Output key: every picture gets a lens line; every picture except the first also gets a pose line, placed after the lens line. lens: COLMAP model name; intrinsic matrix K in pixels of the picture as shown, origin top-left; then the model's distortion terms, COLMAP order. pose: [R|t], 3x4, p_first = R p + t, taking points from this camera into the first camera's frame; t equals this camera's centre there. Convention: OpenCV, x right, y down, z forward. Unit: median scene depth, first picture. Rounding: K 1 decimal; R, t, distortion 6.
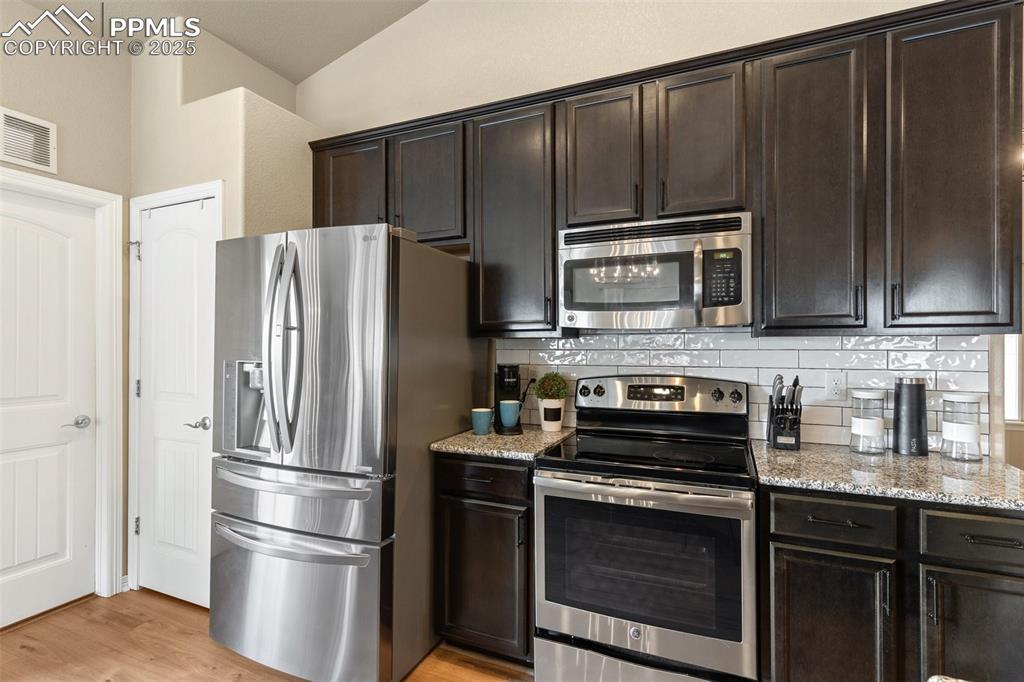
lens RADIAL K [[499.7, 0, 509.1], [0, 499.7, 340.8], [0, 0, 1]] dist [0.003542, -0.001297]
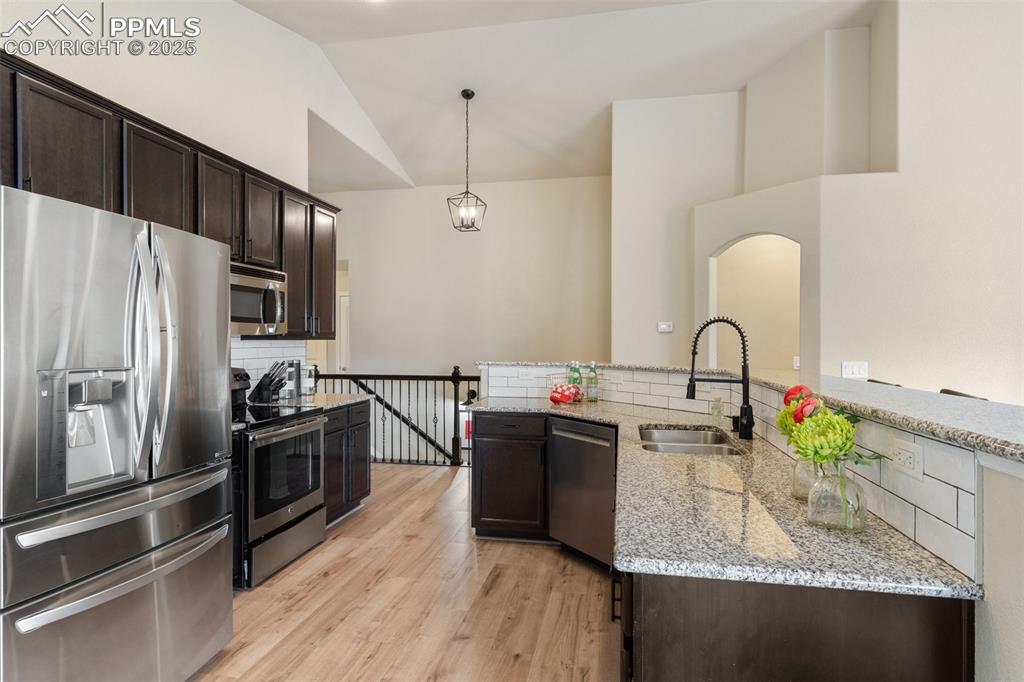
lens RADIAL K [[551.8, 0, 512.5], [0, 551.8, 341.9], [0, 0, 1]] dist [-0.002087, 0.002988]
pose [[-0.219555, 0.001805, 0.975598, -1.601638], [0.000987, 0.999998, -0.001628, 0.001798], [-0.975600, 0.000606, -0.219557, 0.599586]]
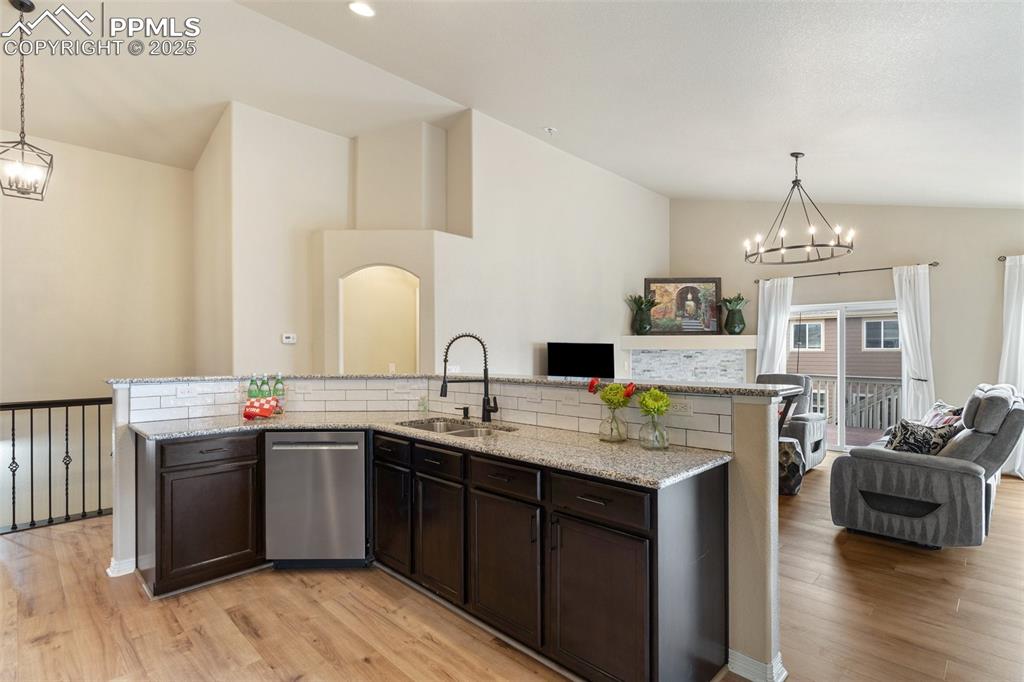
lens RADIAL K [[499.7, 0, 523.9], [0, 499.7, 349.4], [0, 0, 1]] dist [0.003542, -0.001297]
pose [[-0.940701, 0.007315, 0.339158, -1.135334], [0.006407, 0.999972, -0.003796, -0.001258], [-0.339177, -0.001398, -0.940722, 1.270093]]
